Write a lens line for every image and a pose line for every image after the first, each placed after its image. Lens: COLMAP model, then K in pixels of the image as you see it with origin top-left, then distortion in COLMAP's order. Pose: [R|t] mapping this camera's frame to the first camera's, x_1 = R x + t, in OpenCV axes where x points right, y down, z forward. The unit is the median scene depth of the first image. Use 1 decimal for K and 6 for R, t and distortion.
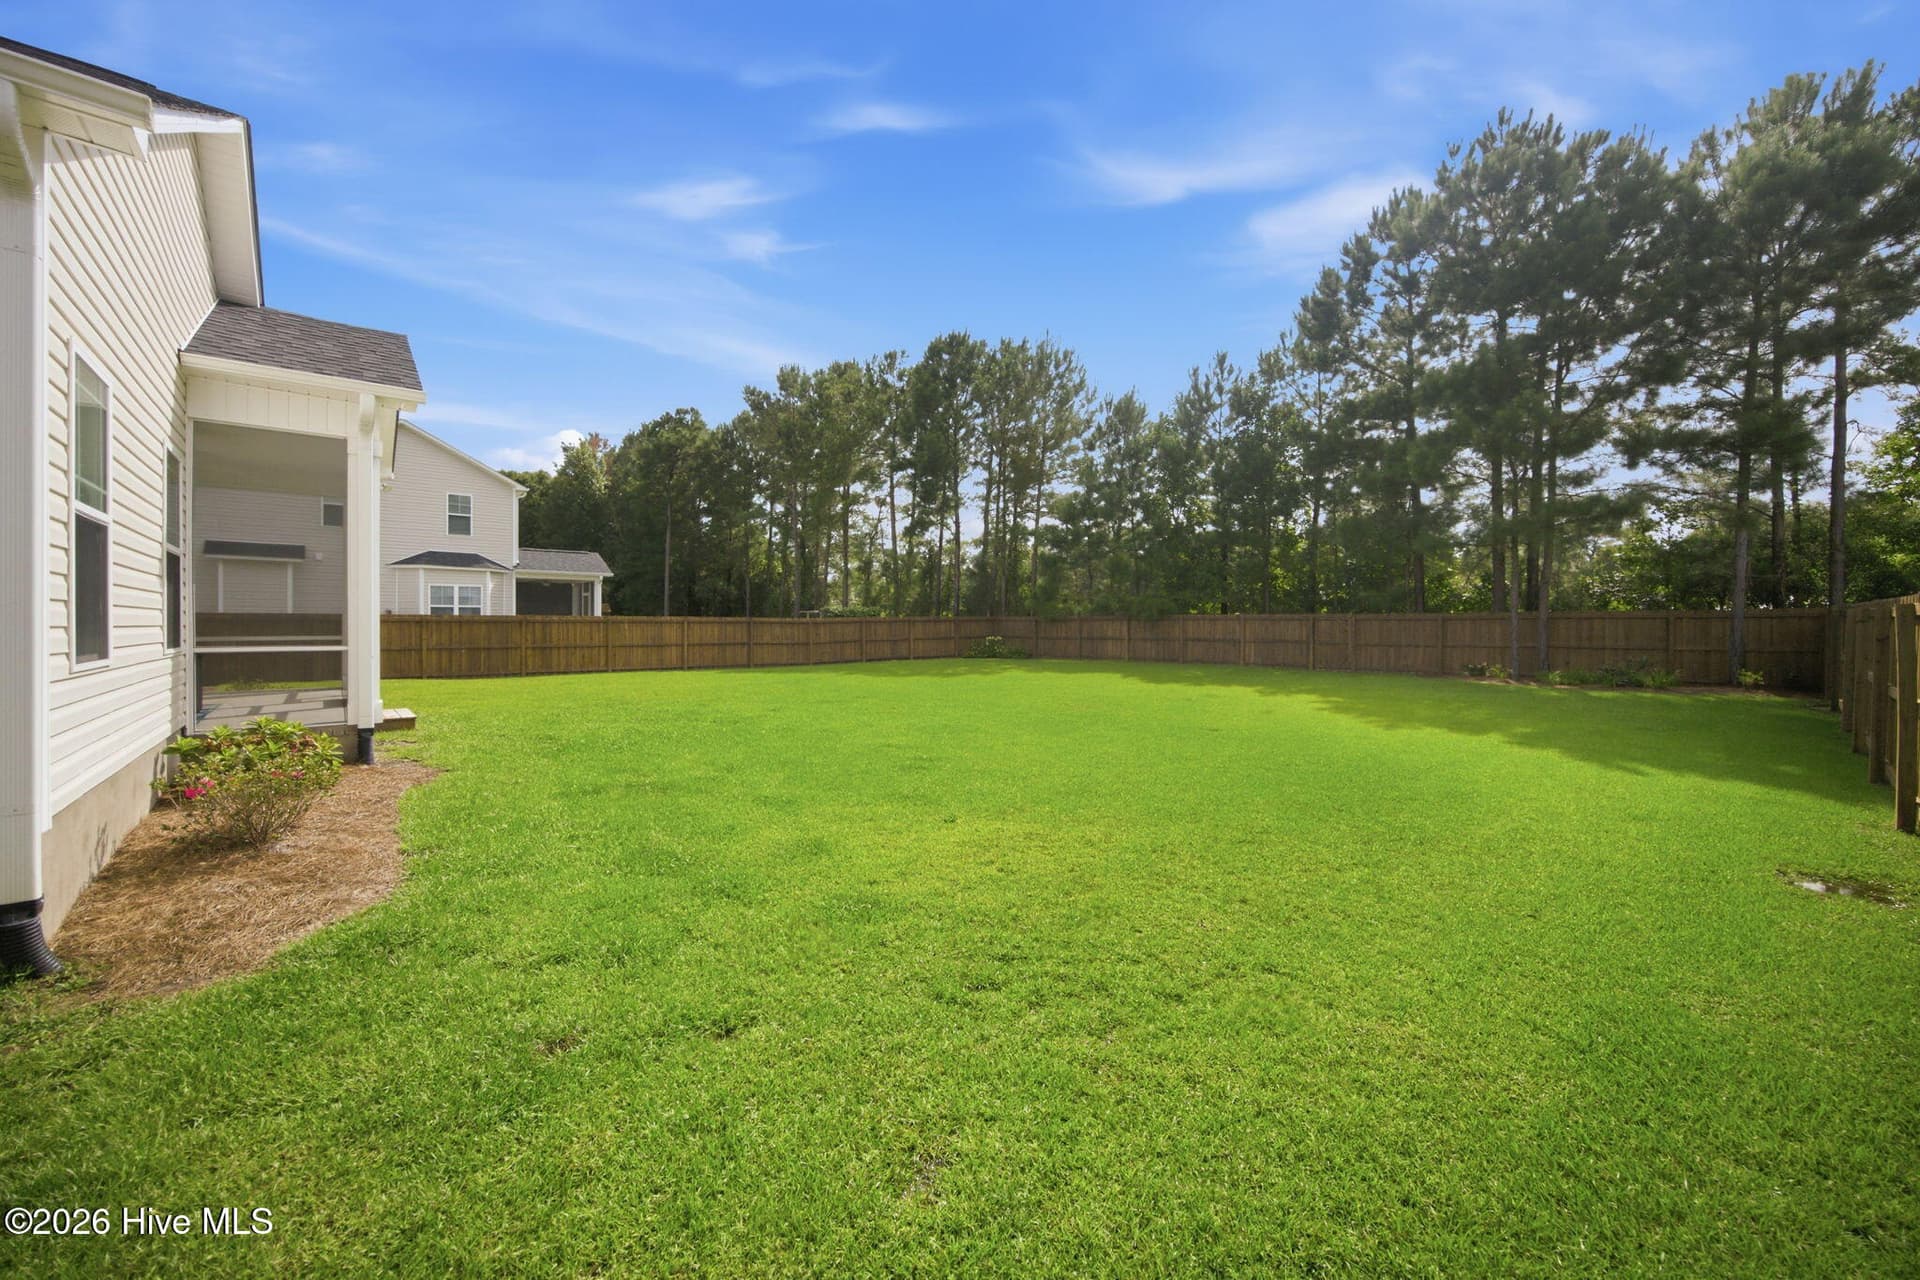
lens RADIAL K [[753.3, 0, 964.5], [0, 753.3, 633.0], [0, 0, 1]] dist [-0.020587, 0.000056]
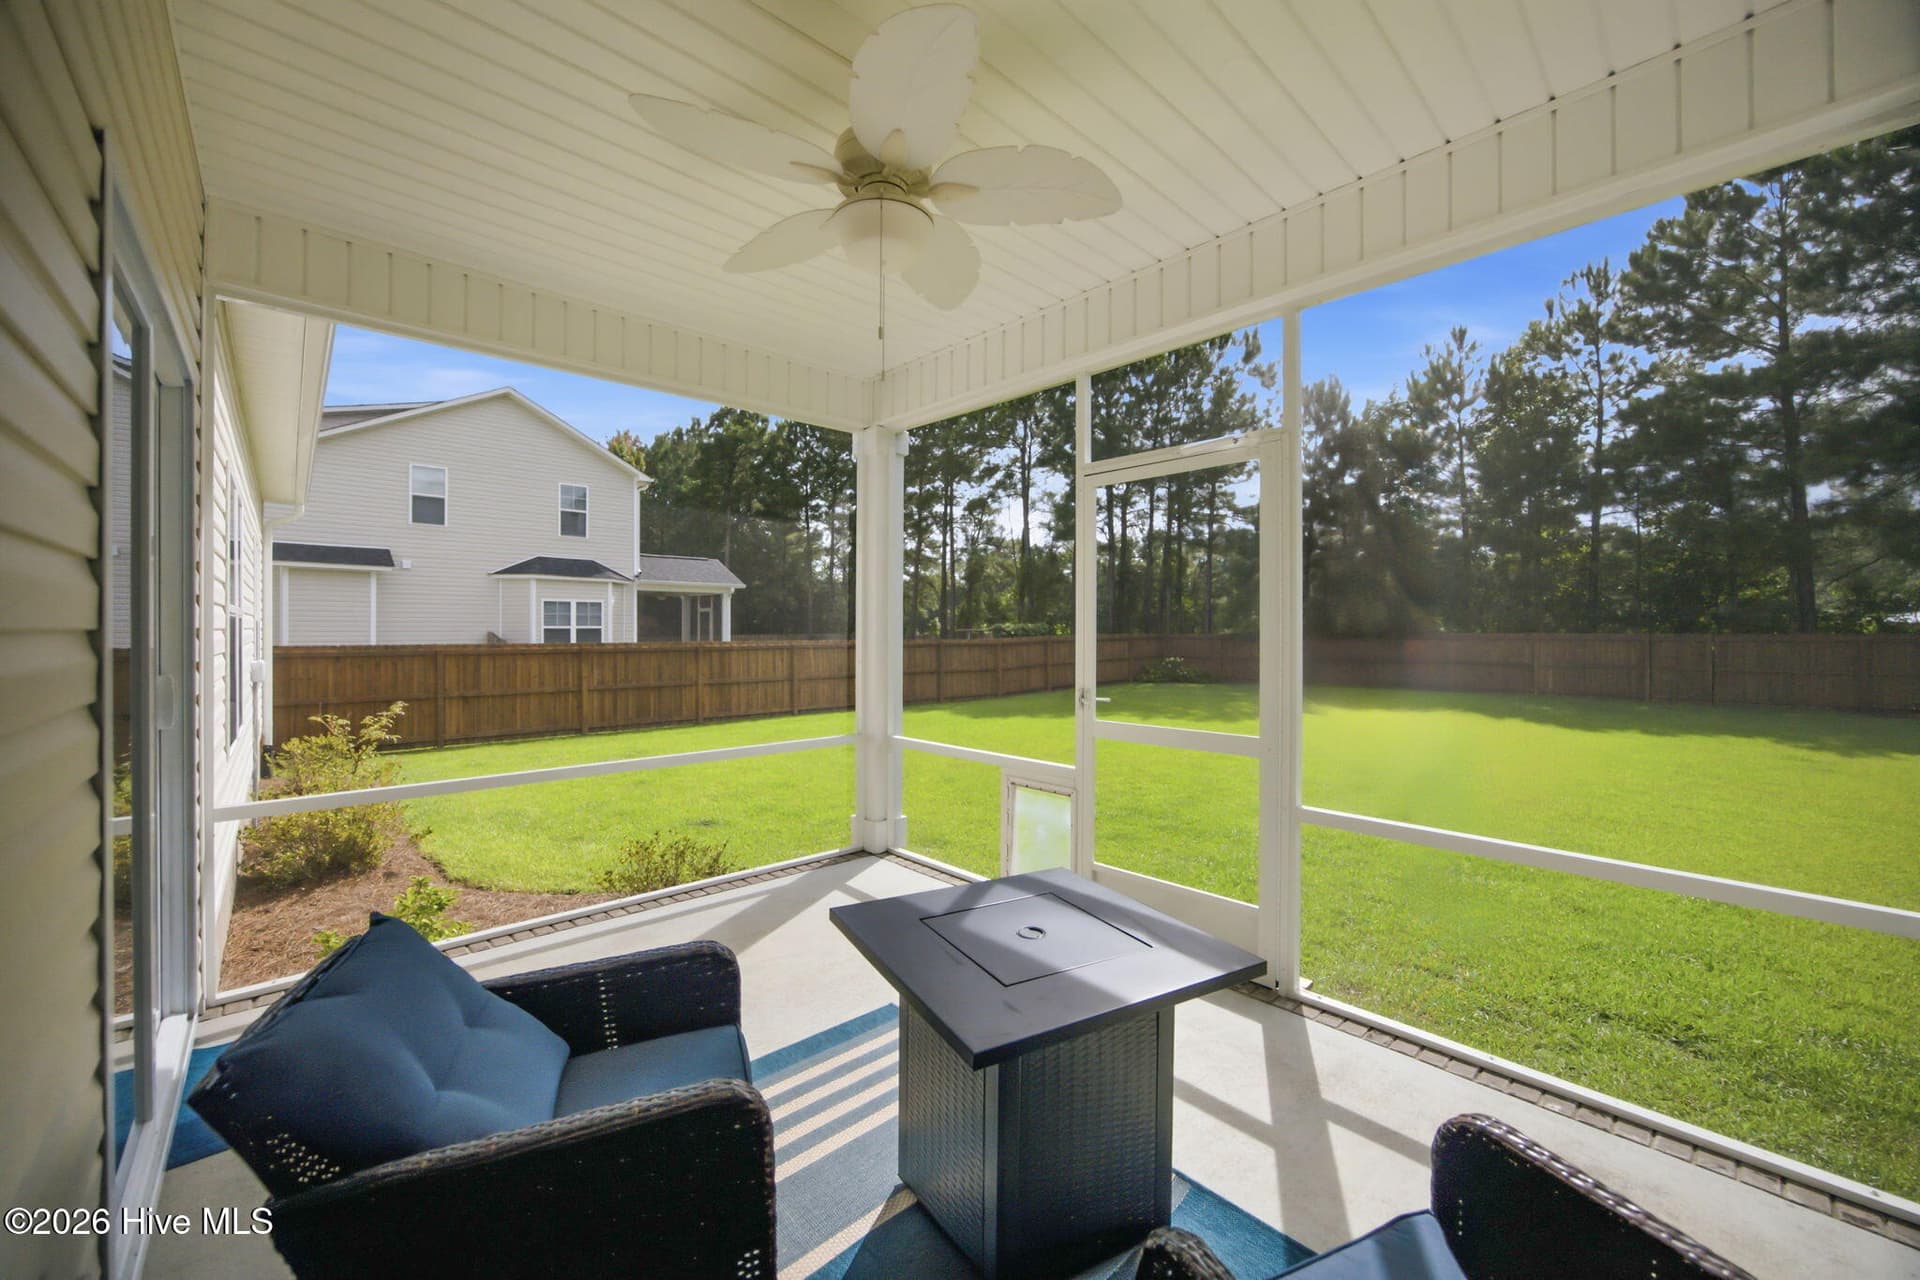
lens RADIAL K [[753.3, 0, 958.6], [0, 753.3, 634.0], [0, 0, 1]] dist [-0.020587, 0.000056]
pose [[0.999324, -0.005078, 0.036402, -0.292340], [0.005428, 0.999940, -0.009504, -0.018305], [-0.036351, 0.009695, 0.999292, 0.190423]]
